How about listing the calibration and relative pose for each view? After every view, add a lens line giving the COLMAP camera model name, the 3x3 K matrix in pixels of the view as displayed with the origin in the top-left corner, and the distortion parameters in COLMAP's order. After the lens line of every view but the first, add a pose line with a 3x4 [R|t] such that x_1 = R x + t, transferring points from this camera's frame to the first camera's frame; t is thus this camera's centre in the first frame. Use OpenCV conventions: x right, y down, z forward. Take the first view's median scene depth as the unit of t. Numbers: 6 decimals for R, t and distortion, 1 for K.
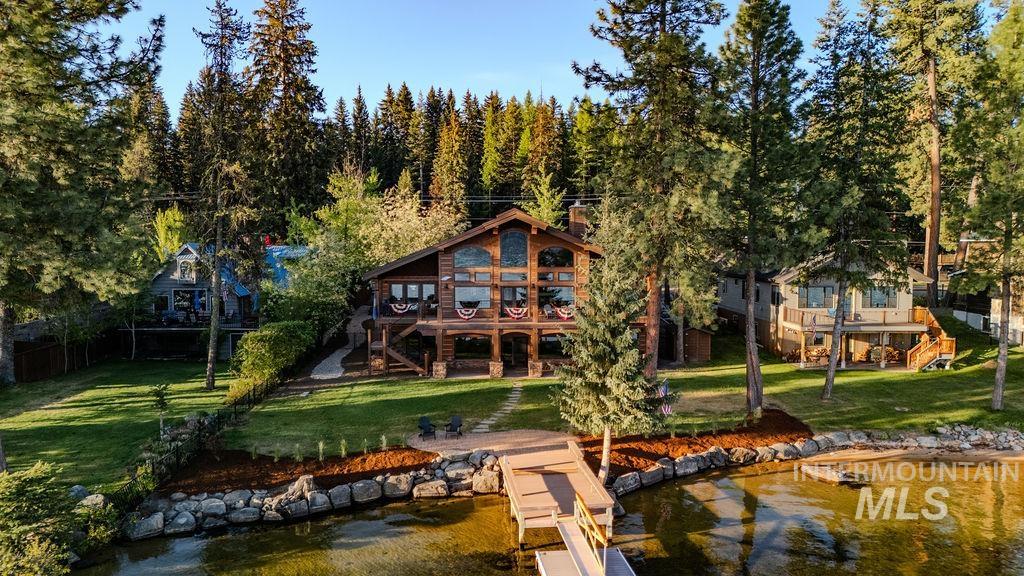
lens RADIAL K [[749.9, 0, 512.0], [0, 749.9, 288.0], [0, 0, 1]] dist [0.068575, -0.072854]
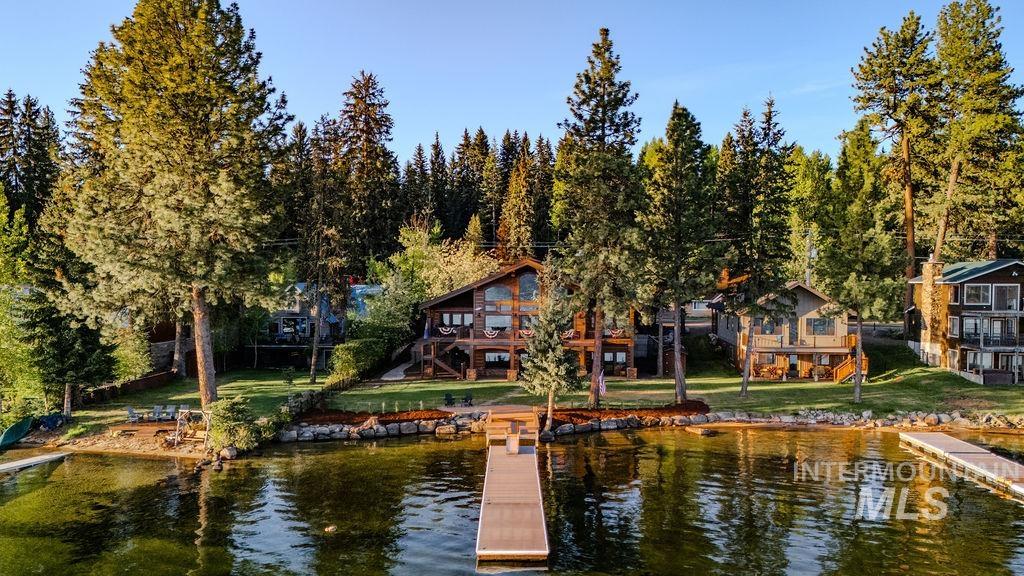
lens RADIAL K [[857.0, 0, 517.1], [0, 857.0, 316.6], [0, 0, 1]] dist [0.082665, -0.101937]
pose [[0.992991, 0.007334, -0.117960, 0.165435], [-0.009763, 0.999752, -0.020029, 0.031540], [0.117784, 0.021040, 0.992816, -0.536834]]
